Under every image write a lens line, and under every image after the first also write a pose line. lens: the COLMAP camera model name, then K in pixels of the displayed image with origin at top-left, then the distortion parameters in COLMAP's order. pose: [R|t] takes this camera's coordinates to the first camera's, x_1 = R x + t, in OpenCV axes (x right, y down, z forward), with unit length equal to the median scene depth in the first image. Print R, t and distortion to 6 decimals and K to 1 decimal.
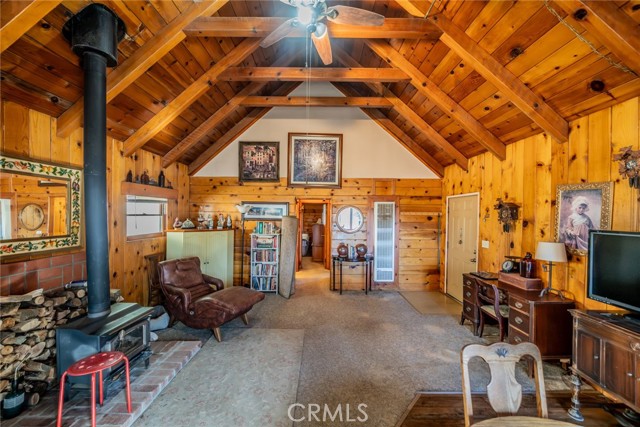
lens RADIAL K [[242.6, 0, 318.6], [0, 242.6, 215.8], [0, 0, 1]] dist [-0.001742, 0.000175]
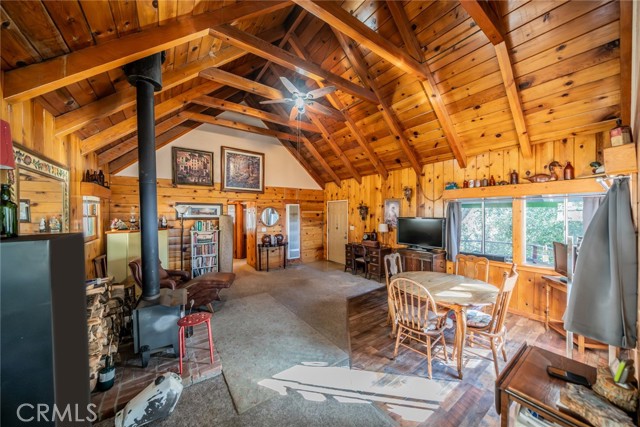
lens RADIAL K [[218.0, 0, 317.9], [0, 218.0, 214.8], [0, 0, 1]] dist [-0.002760, -0.000693]
pose [[0.814763, -0.018500, 0.579499, -0.403000], [0.017165, 0.999822, 0.007785, -0.000576], [-0.579540, 0.003605, 0.814936, -0.174425]]
